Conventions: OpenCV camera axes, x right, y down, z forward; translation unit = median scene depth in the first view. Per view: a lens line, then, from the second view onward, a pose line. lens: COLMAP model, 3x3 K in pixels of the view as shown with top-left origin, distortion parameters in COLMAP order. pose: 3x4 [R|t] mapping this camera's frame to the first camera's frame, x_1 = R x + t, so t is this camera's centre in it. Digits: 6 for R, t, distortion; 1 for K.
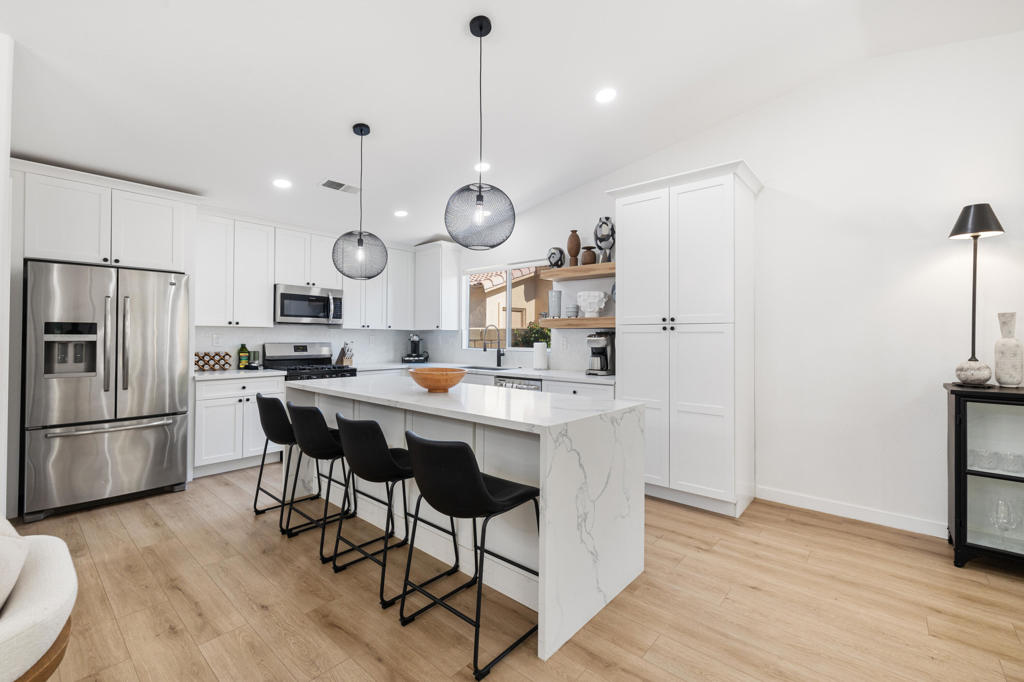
lens RADIAL K [[433.9, 0, 509.9], [0, 433.9, 335.8], [0, 0, 1]] dist [-0.000361, 0.000618]
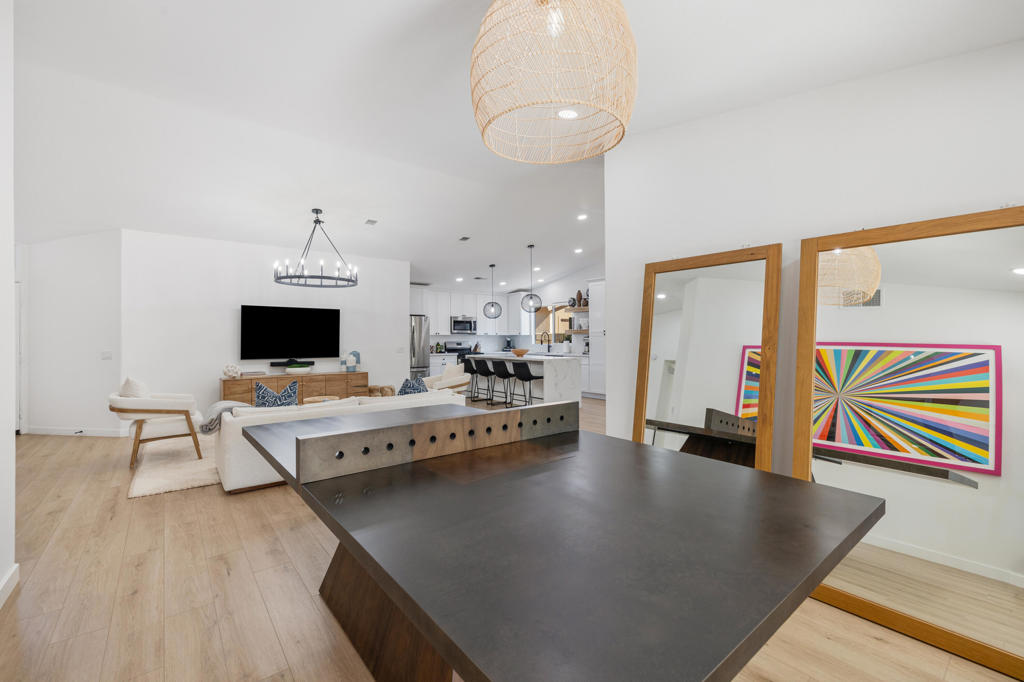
lens RADIAL K [[433.9, 0, 510.4], [0, 433.9, 339.1], [0, 0, 1]] dist [-0.000361, 0.000618]
pose [[0.982126, -0.008260, -0.188044, 0.202702], [0.009124, 0.999951, 0.003730, -0.002805], [0.188004, -0.005380, 0.982154, -1.181581]]
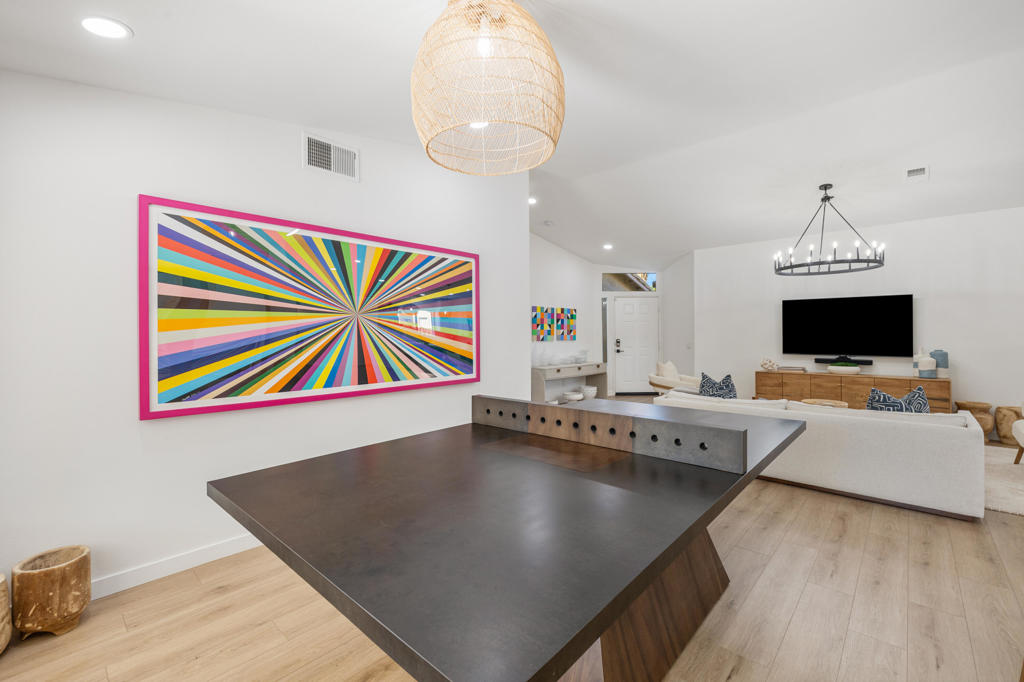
lens RADIAL K [[433.9, 0, 507.8], [0, 433.9, 336.3], [0, 0, 1]] dist [-0.000361, 0.000618]
pose [[-0.049705, -0.002721, -0.998760, 0.537207], [0.008787, 0.999956, -0.003162, -0.000556], [0.998725, -0.008933, -0.049679, -0.815485]]
